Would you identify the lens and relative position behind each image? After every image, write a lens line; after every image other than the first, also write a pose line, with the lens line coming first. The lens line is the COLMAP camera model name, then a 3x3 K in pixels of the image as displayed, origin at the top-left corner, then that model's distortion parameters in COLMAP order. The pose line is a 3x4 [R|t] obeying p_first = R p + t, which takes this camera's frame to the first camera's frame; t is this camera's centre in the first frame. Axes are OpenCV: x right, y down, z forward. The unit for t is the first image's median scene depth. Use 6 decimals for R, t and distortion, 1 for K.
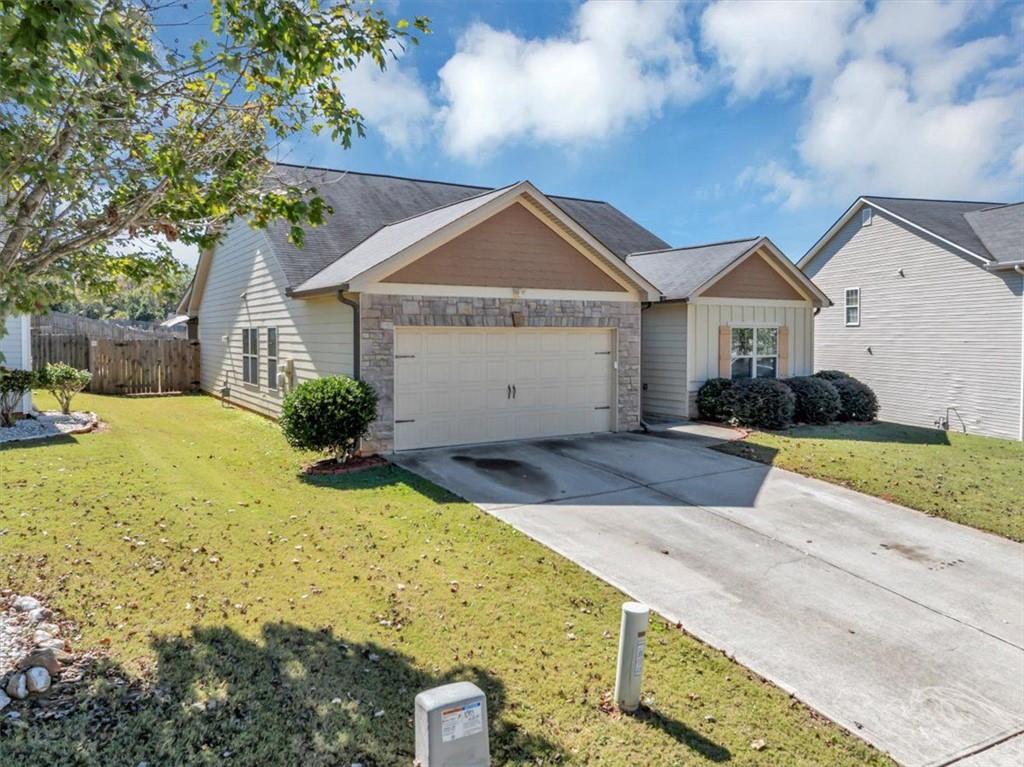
lens RADIAL K [[722.4, 0, 512.0], [0, 722.4, 383.5], [0, 0, 1]] dist [-0.024366, 0.001416]
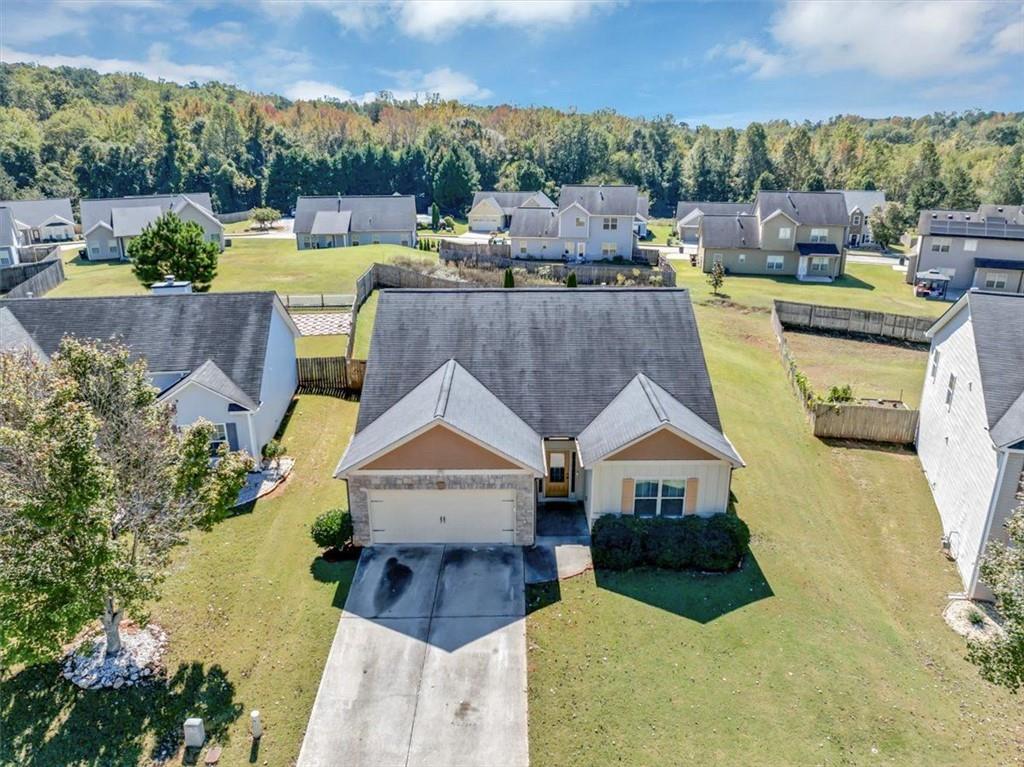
lens RADIAL K [[722.4, 0, 512.0], [0, 722.4, 383.5], [0, 0, 1]] dist [-0.024366, 0.001416]
pose [[0.851309, 0.165861, -0.497758, 1.047391], [-0.032726, 0.963656, 0.265135, -0.848423], [0.523642, -0.209422, 0.825797, -0.334950]]
